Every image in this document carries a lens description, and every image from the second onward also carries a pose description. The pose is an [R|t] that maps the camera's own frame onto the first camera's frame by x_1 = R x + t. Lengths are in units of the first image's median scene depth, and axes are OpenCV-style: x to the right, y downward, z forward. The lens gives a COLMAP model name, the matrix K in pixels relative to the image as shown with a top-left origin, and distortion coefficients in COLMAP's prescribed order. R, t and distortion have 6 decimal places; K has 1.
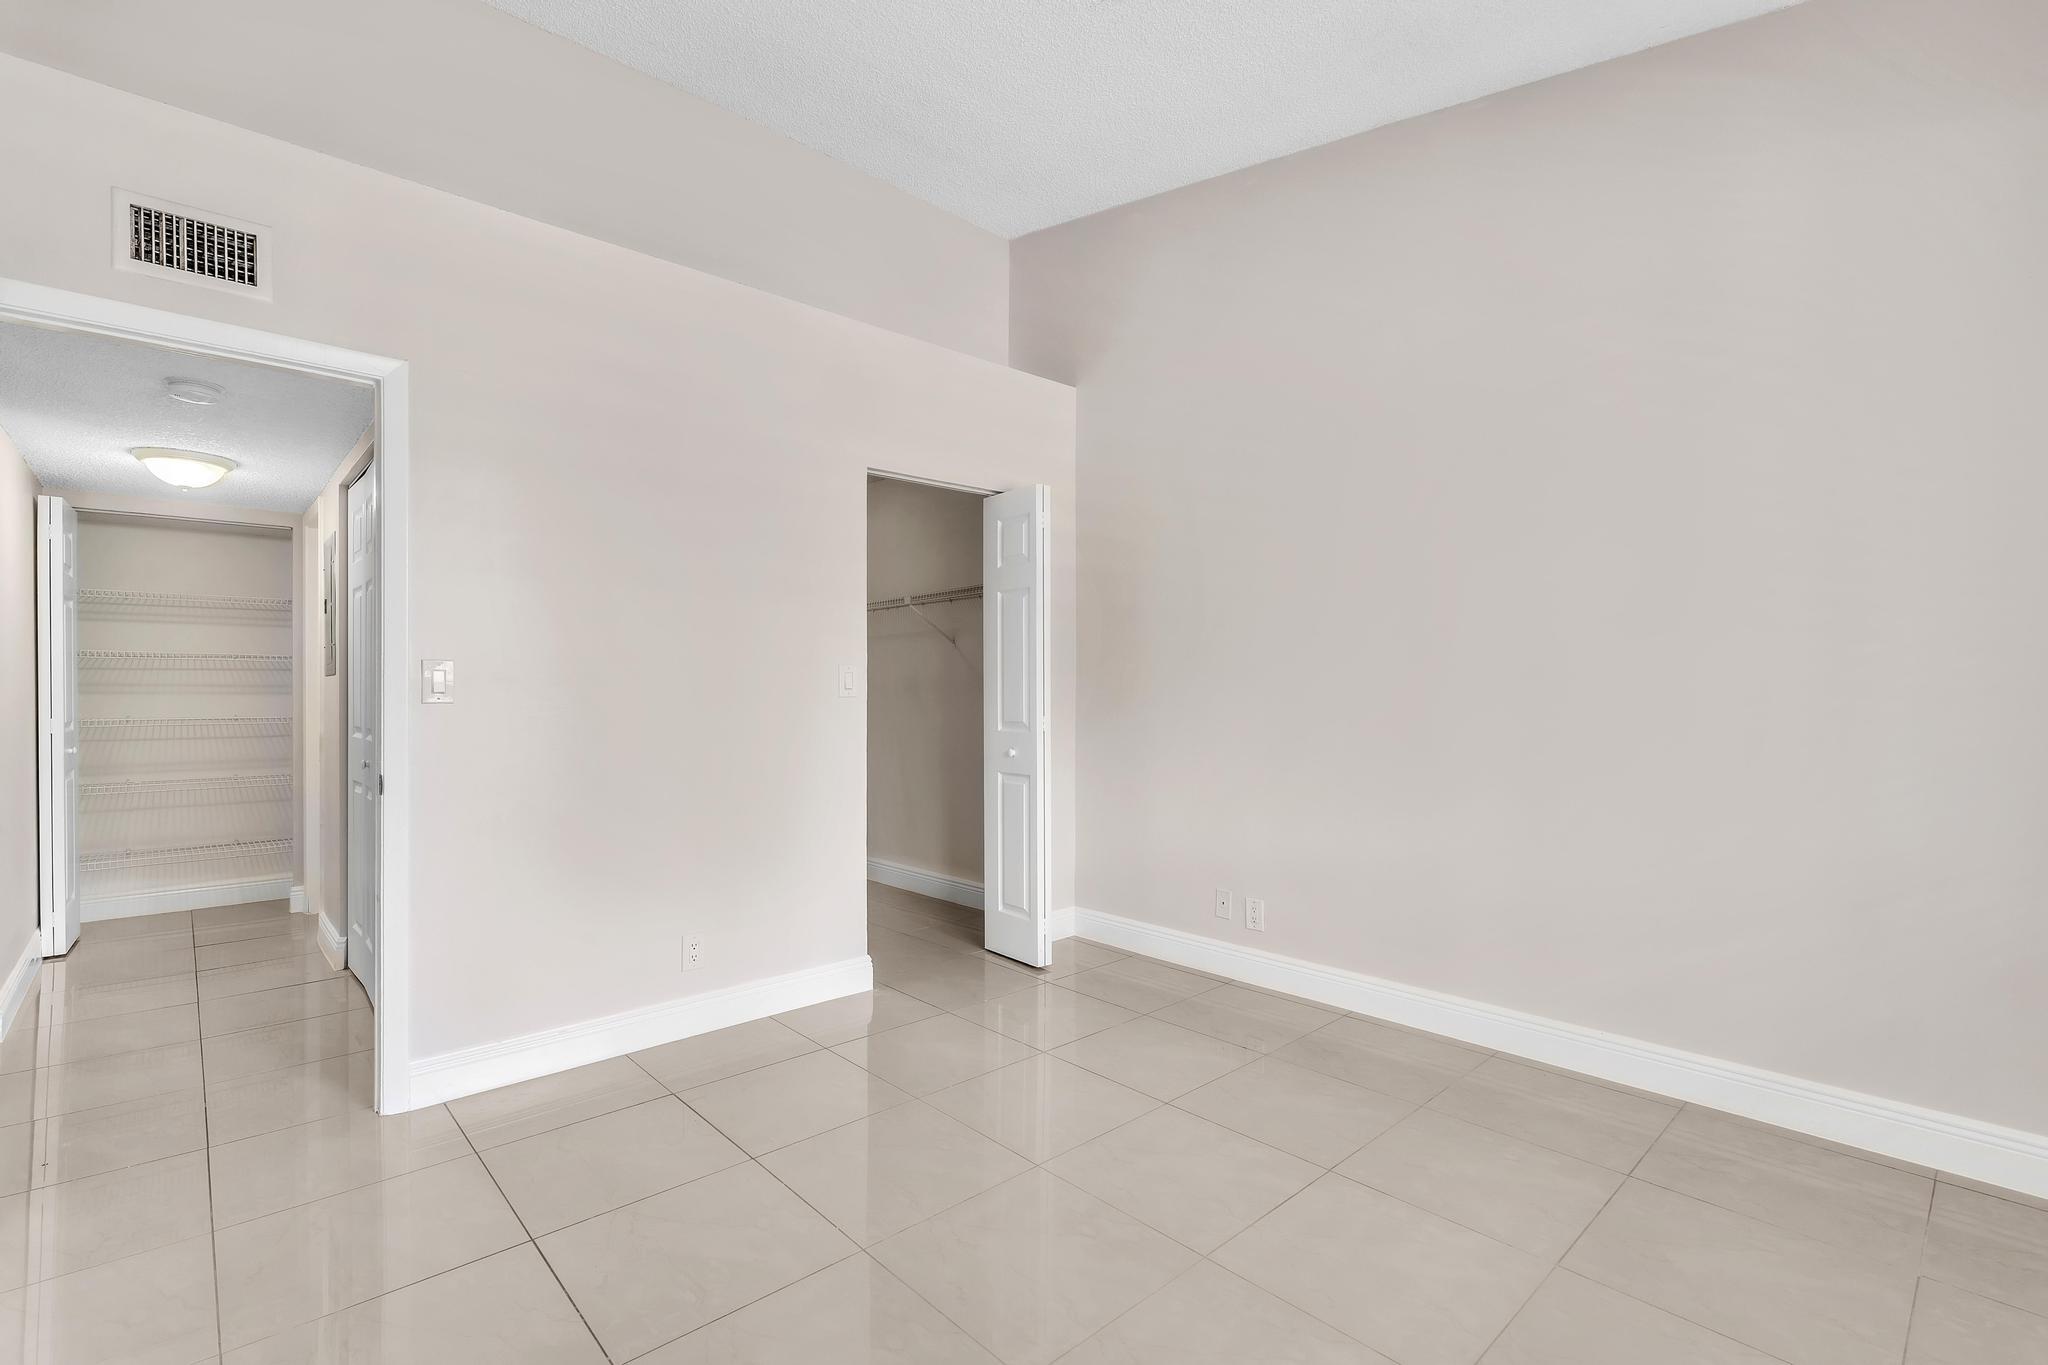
lens RADIAL K [[926.1, 0, 1014.8], [0, 926.1, 692.3], [0, 0, 1]] dist [-0.008532, 0.003553]
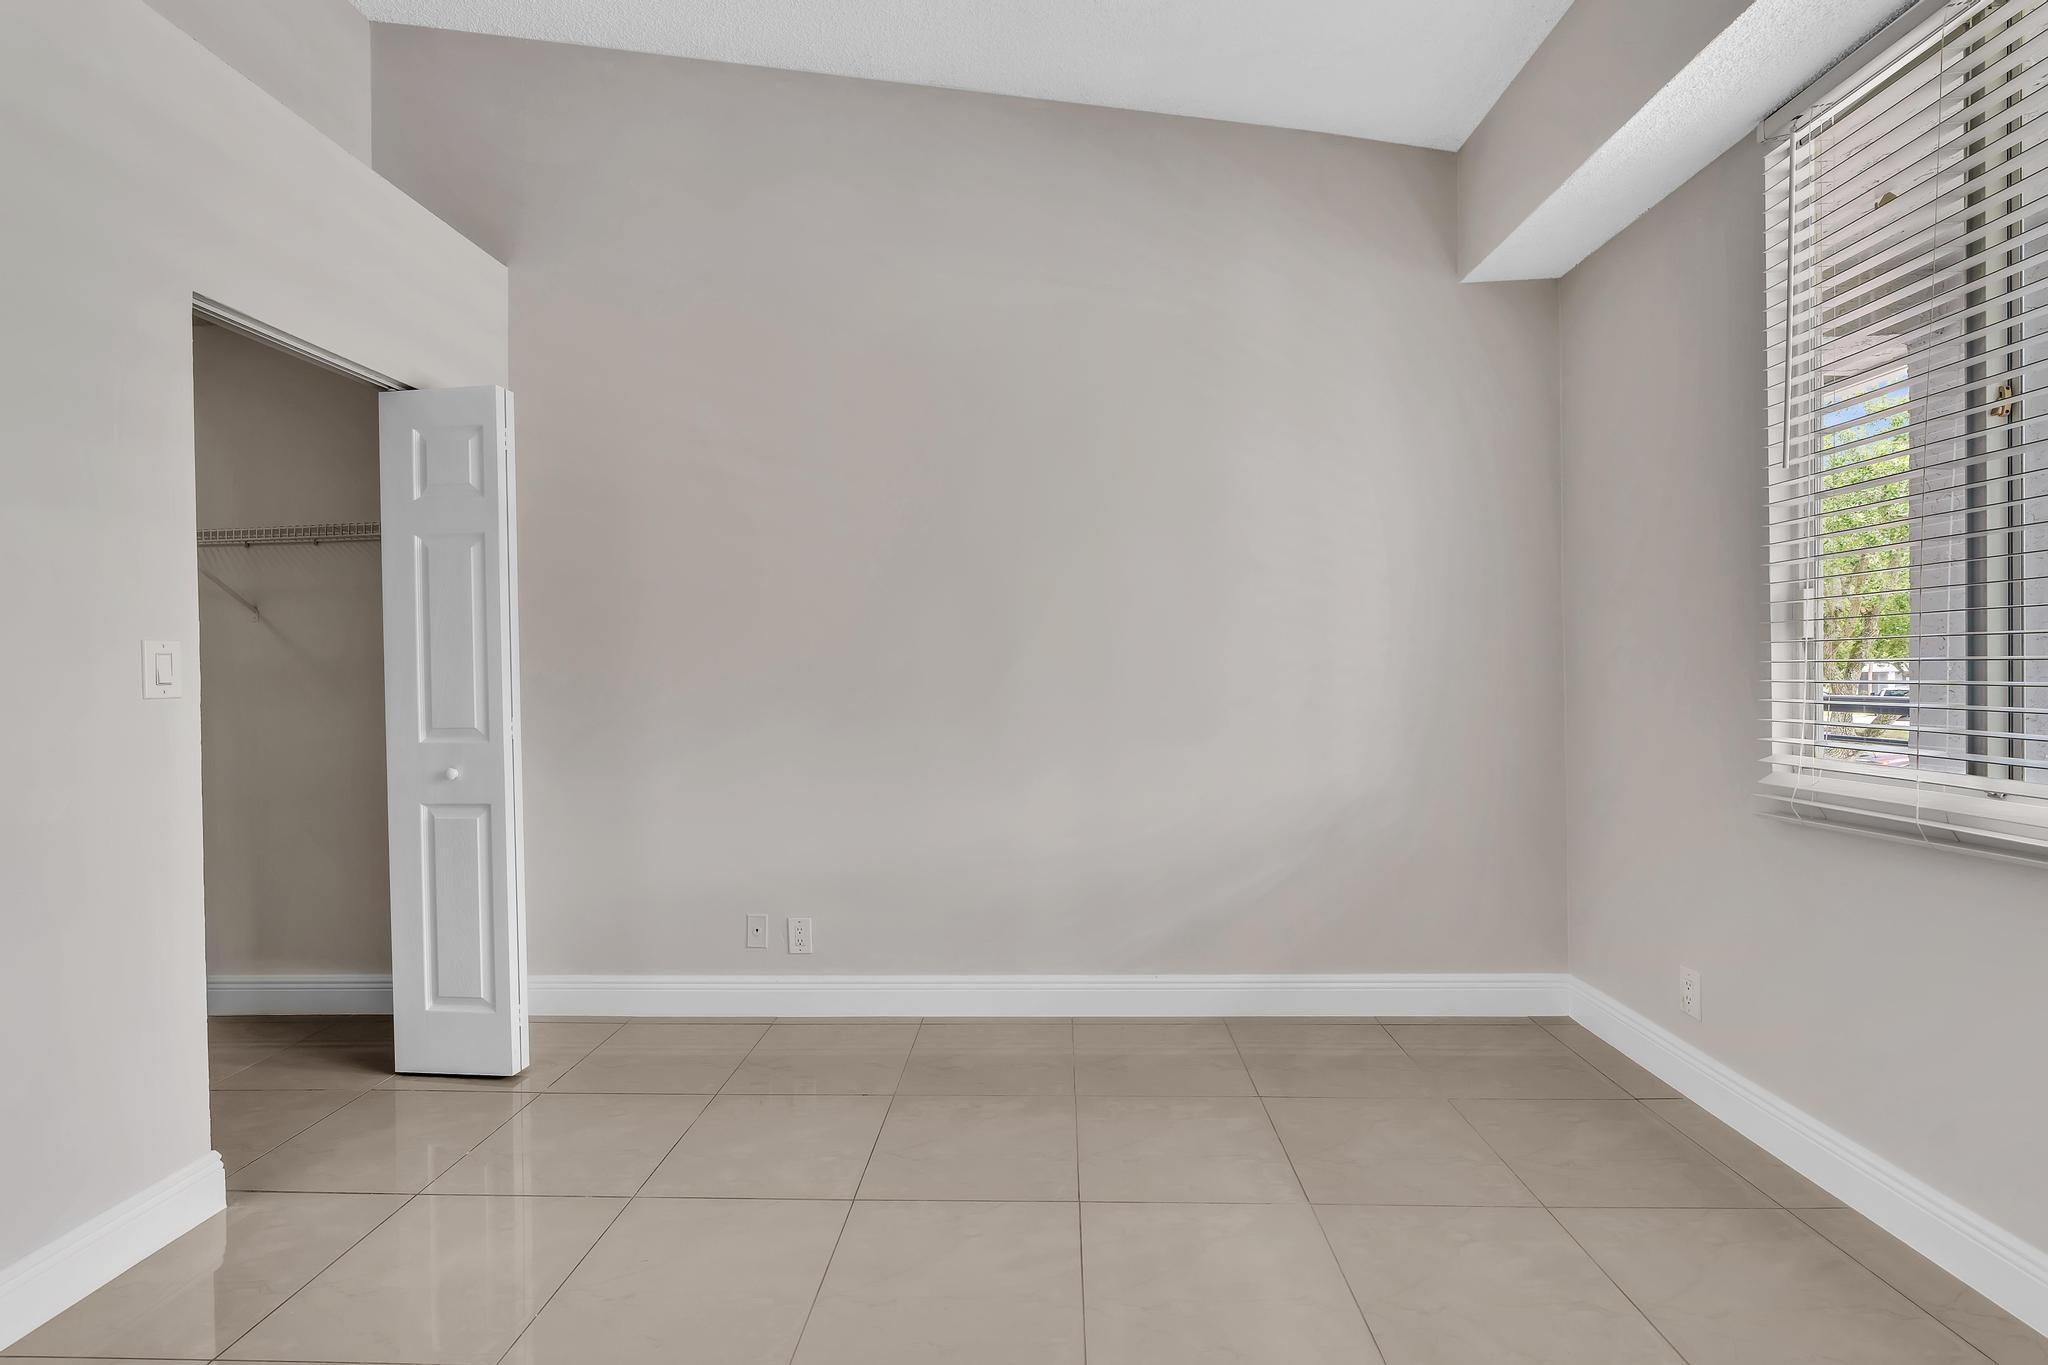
lens RADIAL K [[926.1, 0, 1020.0], [0, 926.1, 677.7], [0, 0, 1]] dist [-0.008532, 0.003553]
pose [[0.702375, -0.012765, 0.711692, -0.194282], [0.016835, 0.999857, 0.001319, 0.001016], [-0.711608, 0.011055, 0.702490, 0.227116]]
